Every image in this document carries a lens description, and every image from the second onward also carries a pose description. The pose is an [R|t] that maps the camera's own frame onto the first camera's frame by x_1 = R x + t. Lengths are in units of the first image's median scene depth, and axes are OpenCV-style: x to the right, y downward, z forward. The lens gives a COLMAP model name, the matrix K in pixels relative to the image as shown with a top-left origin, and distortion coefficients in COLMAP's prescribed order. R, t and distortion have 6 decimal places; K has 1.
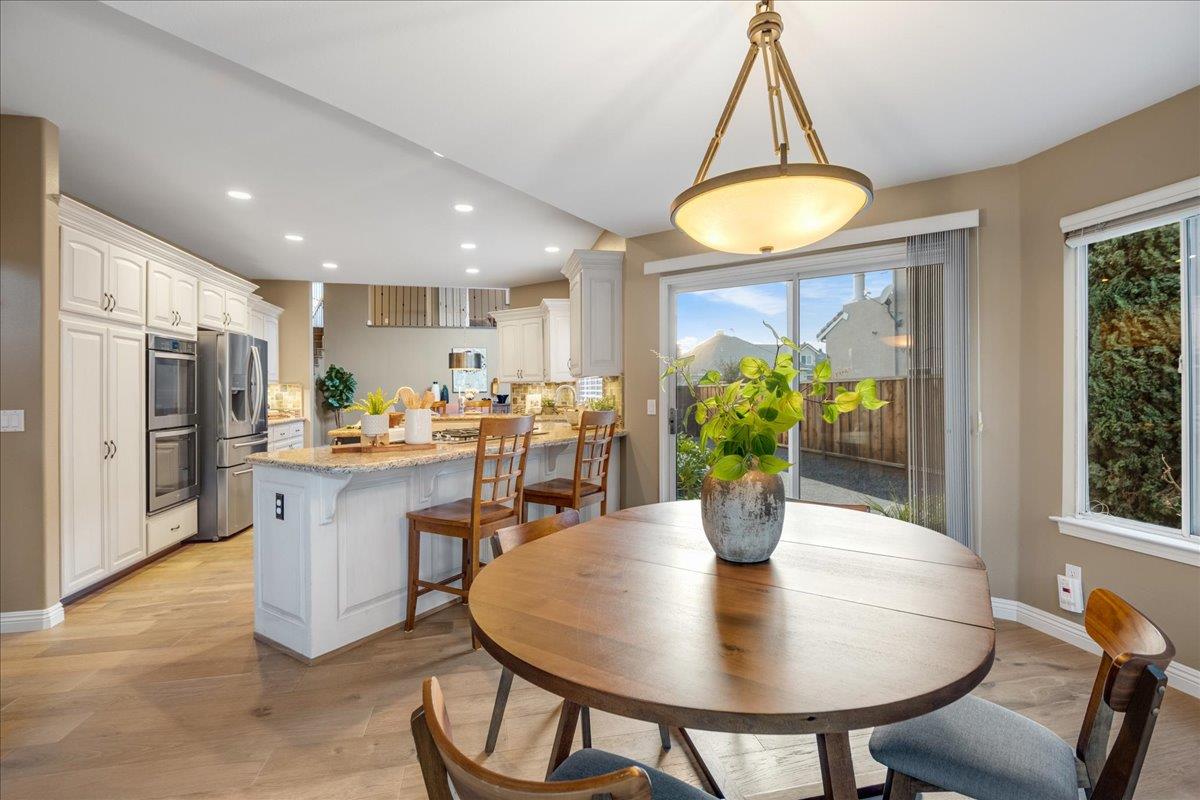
lens RADIAL K [[541.7, 0, 618.6], [0, 541.7, 390.3], [0, 0, 1]] dist [-0.000357, -0.018820]
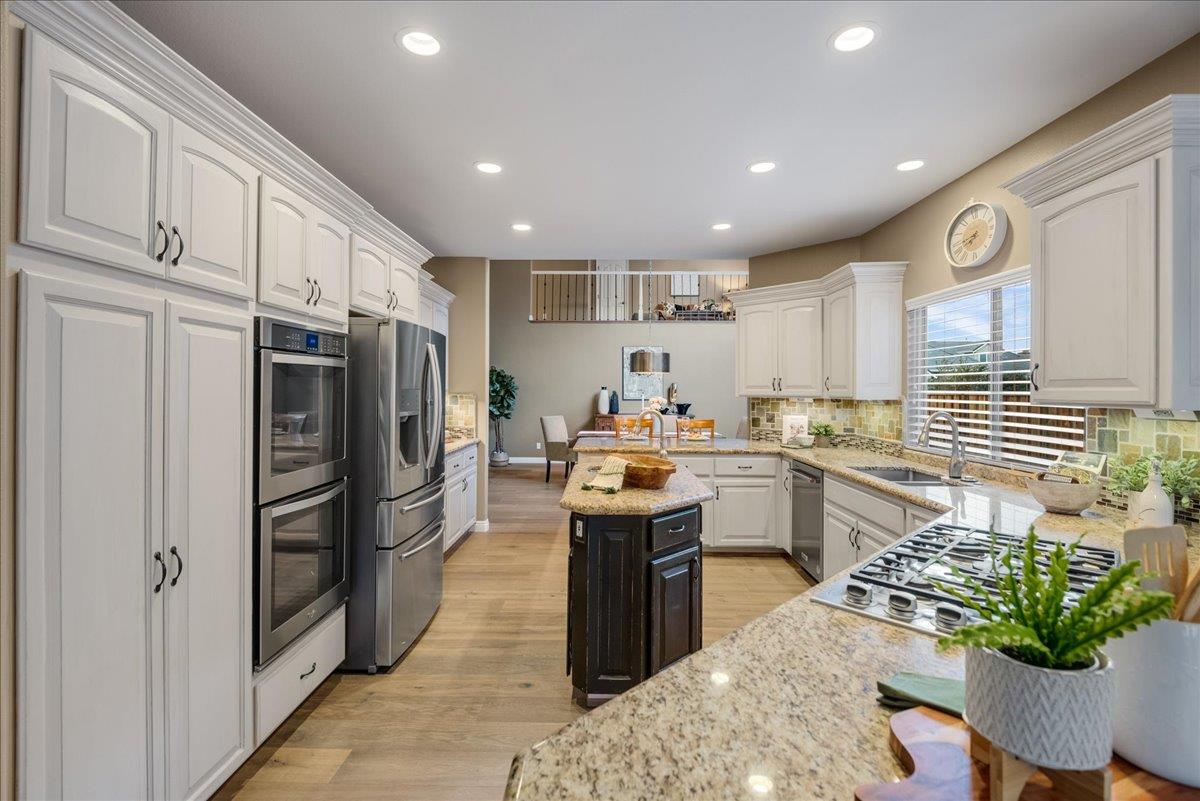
lens RADIAL K [[546.3, 0, 602.3], [0, 546.3, 392.0], [0, 0, 1]] dist [0.001325, -0.022432]
pose [[0.970012, 0.014321, -0.242634, -0.360446], [-0.013231, 0.999894, 0.006123, -0.034646], [0.242696, -0.002729, 0.970099, 0.477250]]
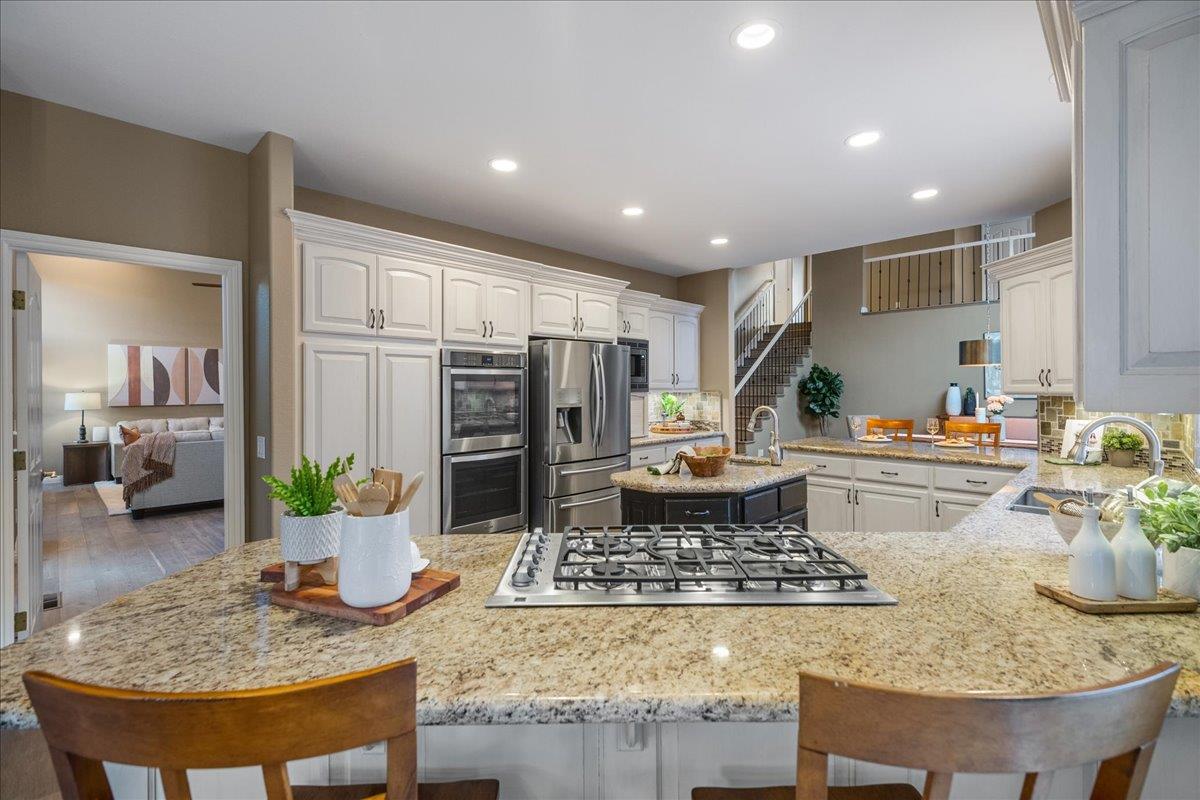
lens RADIAL K [[540.7, 0, 595.3], [0, 540.7, 390.4], [0, 0, 1]] dist [0.021697, -0.019430]
pose [[0.531096, 0.010941, -0.847241, 0.035783], [-0.000663, 0.999922, 0.012497, -0.038960], [0.847311, -0.006076, 0.531062, 0.607641]]
